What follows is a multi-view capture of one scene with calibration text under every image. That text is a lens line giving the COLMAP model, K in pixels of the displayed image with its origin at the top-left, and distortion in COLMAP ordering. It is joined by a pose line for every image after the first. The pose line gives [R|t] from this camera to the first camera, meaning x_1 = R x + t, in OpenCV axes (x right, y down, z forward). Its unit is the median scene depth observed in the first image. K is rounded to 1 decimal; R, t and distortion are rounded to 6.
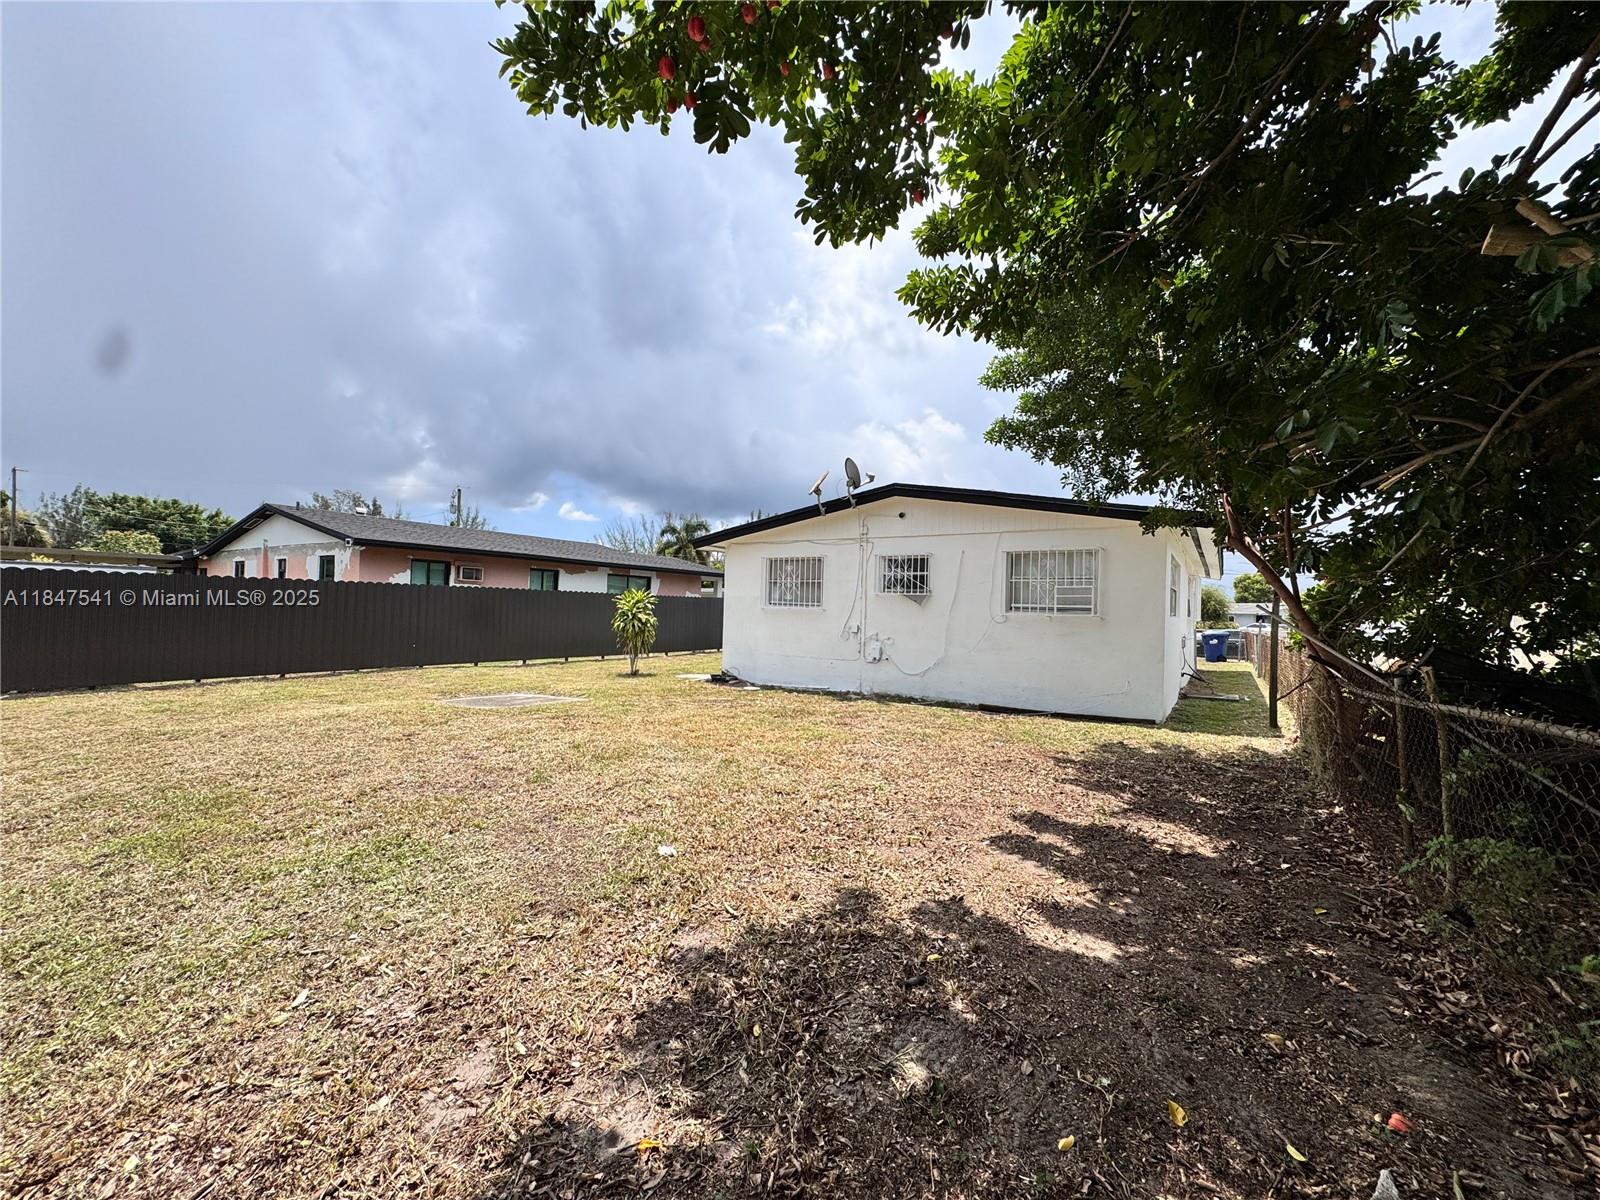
lens RADIAL K [[630.6, 0, 800.0], [0, 630.6, 600.0], [0, 0, 1]] dist [-0.012677, -0.000136]
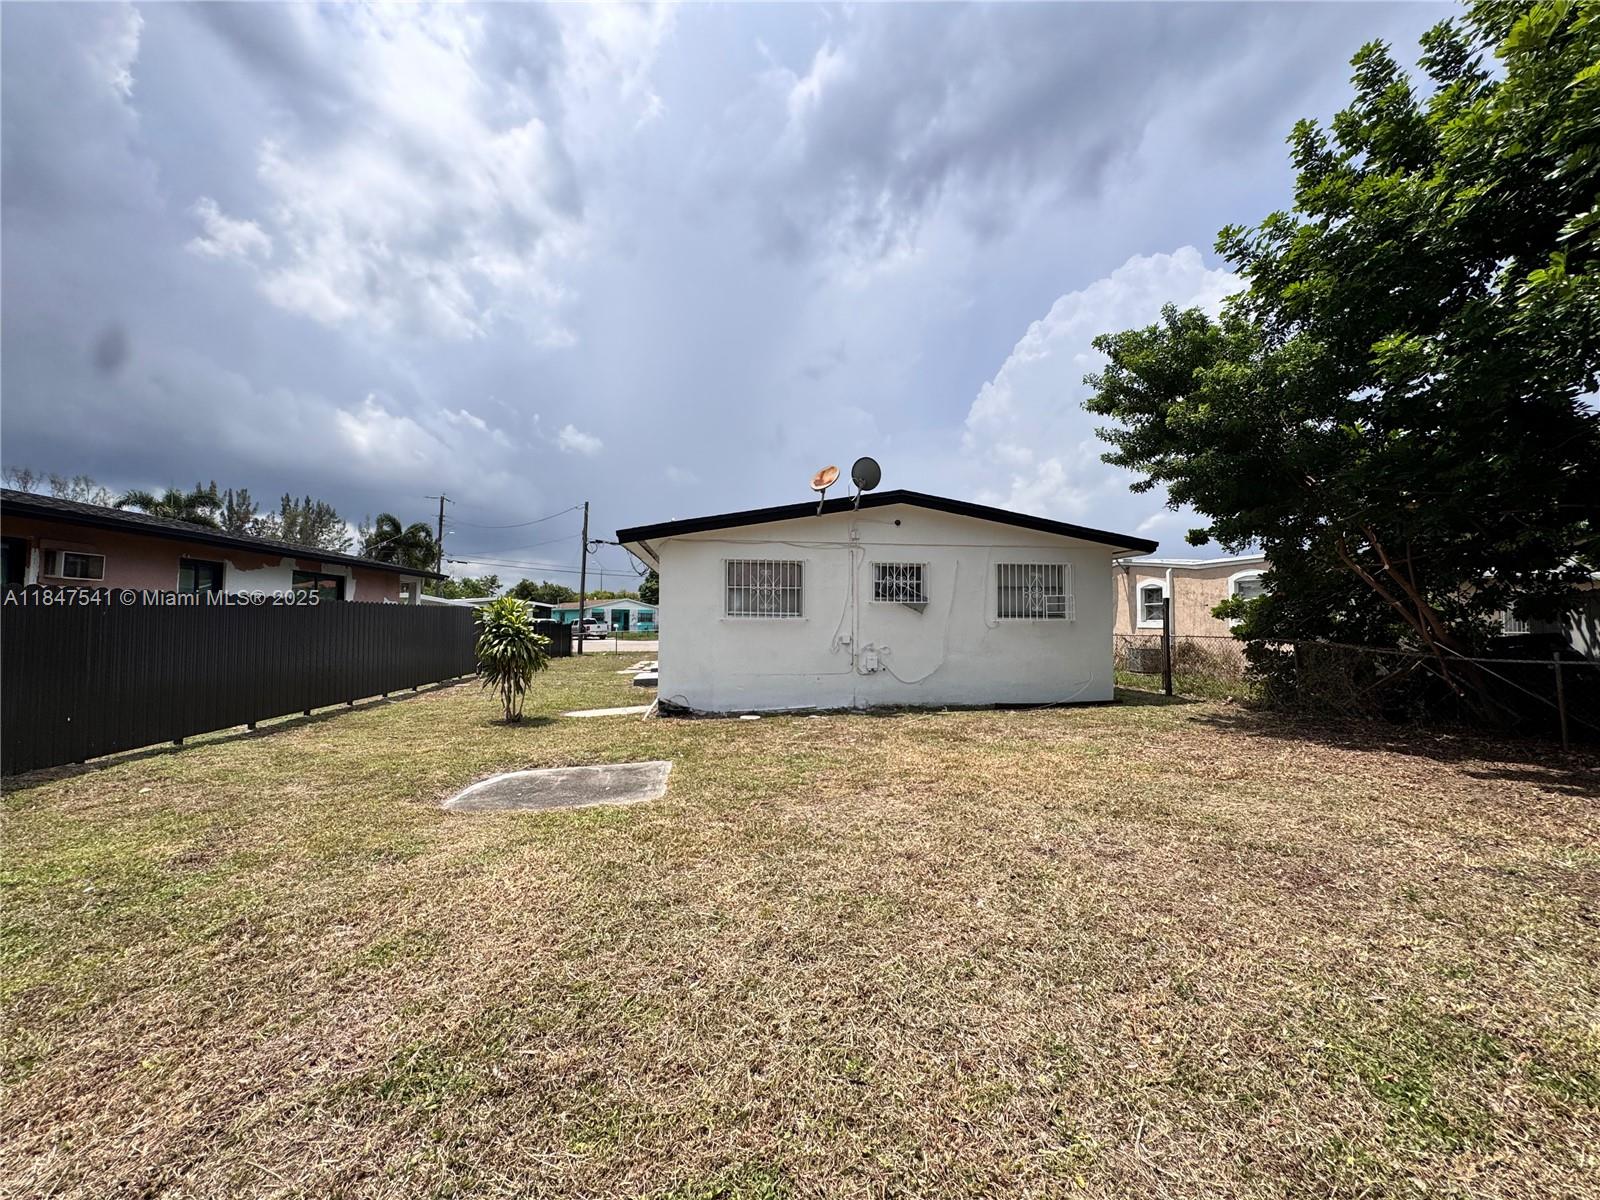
lens RADIAL K [[630.6, 0, 800.0], [0, 630.6, 600.0], [0, 0, 1]] dist [-0.012677, -0.000136]
pose [[0.758242, 0.000418, 0.651973, -0.591199], [0.012002, 0.999821, -0.014599, -0.000605], [-0.651863, 0.018895, 0.758102, 0.347624]]
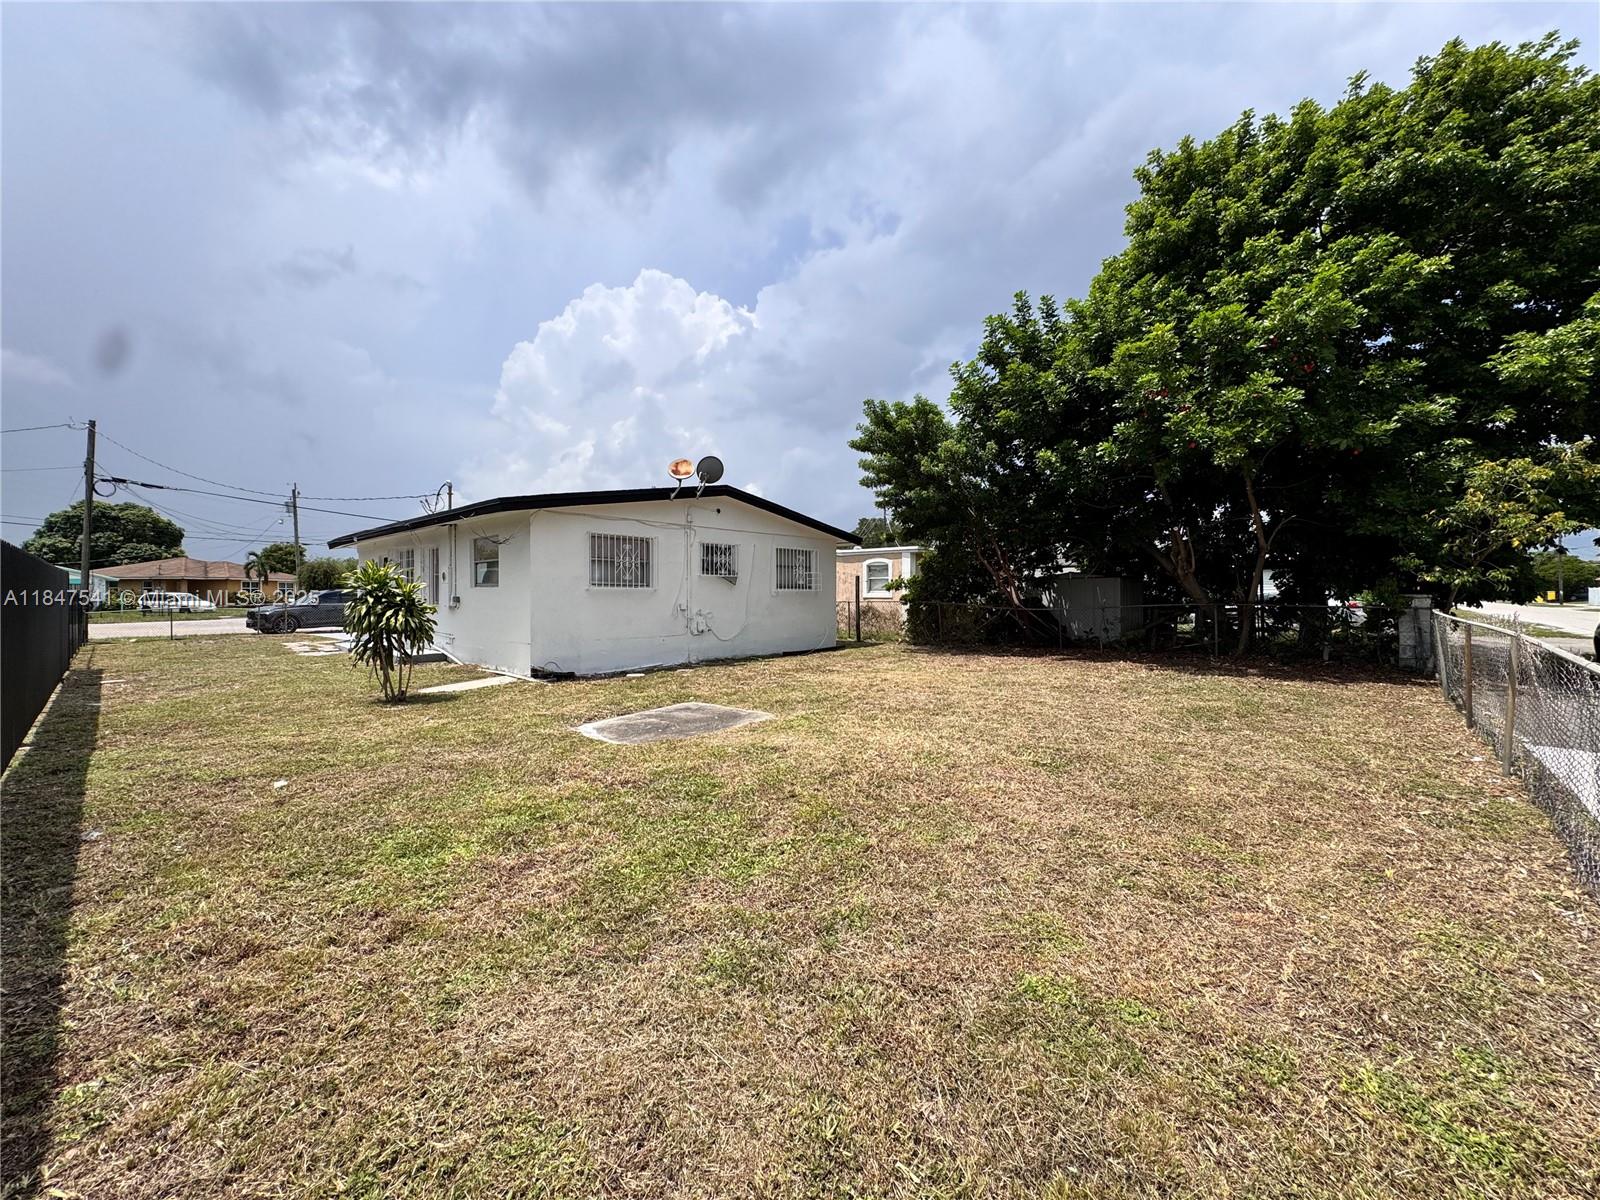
lens RADIAL K [[630.6, 0, 800.0], [0, 630.6, 600.0], [0, 0, 1]] dist [-0.012677, -0.000136]
pose [[0.151790, -0.027965, 0.988017, -1.006390], [0.001577, 0.999605, 0.028050, 0.003406], [-0.988411, -0.002699, 0.151774, 0.650286]]
